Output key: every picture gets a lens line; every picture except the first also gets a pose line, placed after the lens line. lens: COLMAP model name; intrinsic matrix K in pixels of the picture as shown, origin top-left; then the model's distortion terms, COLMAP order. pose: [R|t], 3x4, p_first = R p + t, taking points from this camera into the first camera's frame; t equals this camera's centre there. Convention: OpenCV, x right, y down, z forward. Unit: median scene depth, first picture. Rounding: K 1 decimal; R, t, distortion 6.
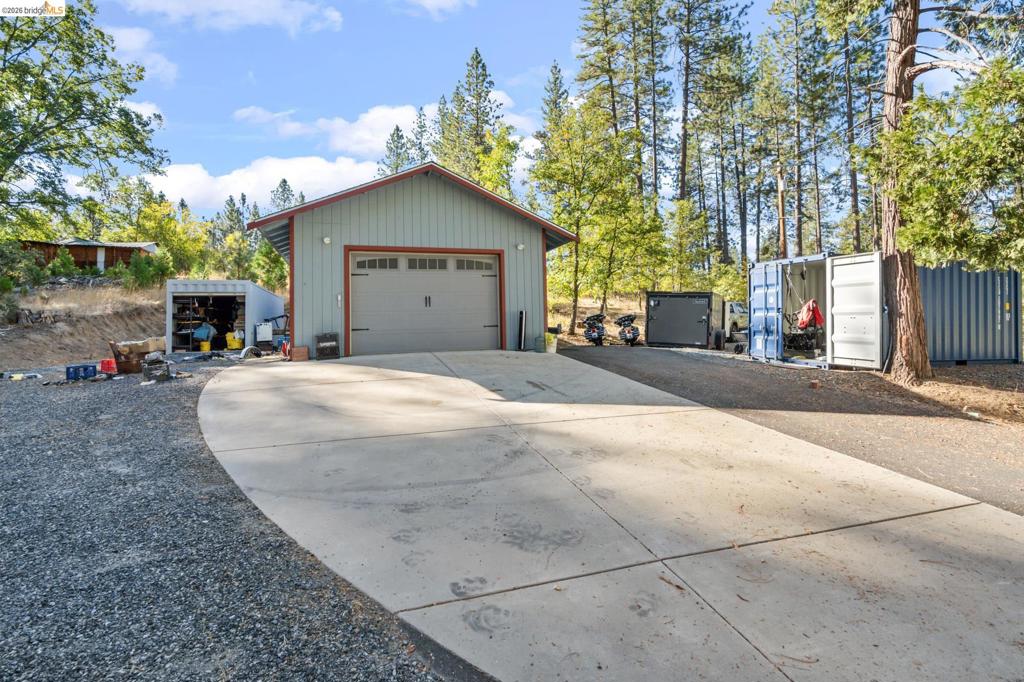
lens RADIAL K [[478.7, 0, 510.5], [0, 478.7, 320.9], [0, 0, 1]] dist [-0.002758, 0.000767]
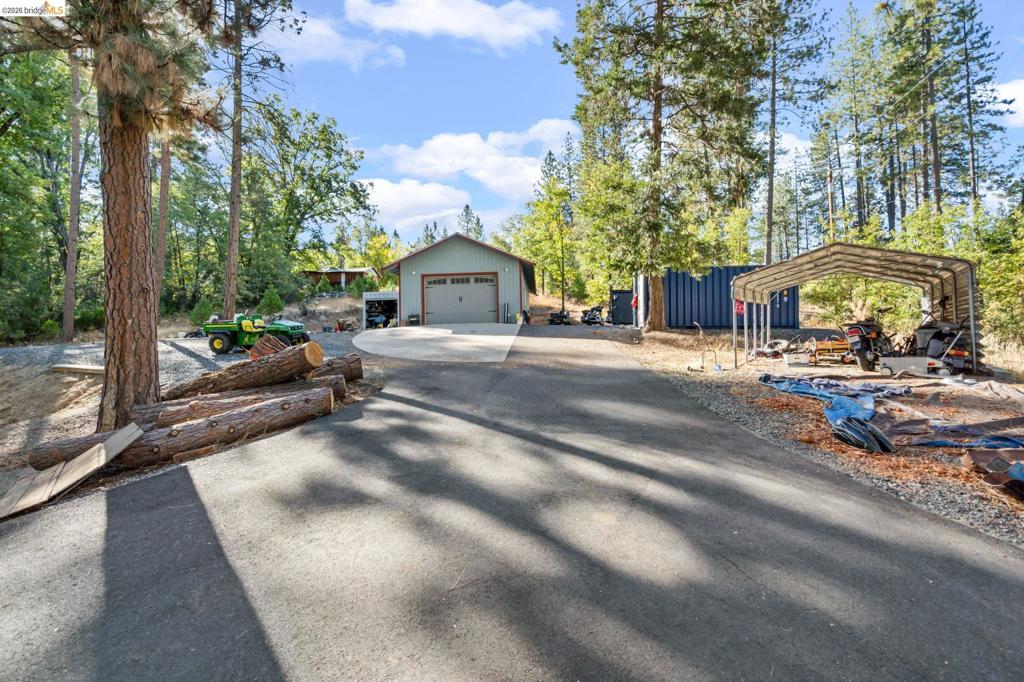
lens RADIAL K [[469.1, 0, 512.0], [0, 469.1, 341.0], [0, 0, 1]] dist [-0.001788, 0.000441]
pose [[0.929191, 0.005273, -0.369563, 0.278597], [0.008944, 0.999285, 0.036745, 0.023819], [0.369492, -0.037449, 0.928479, -0.285239]]
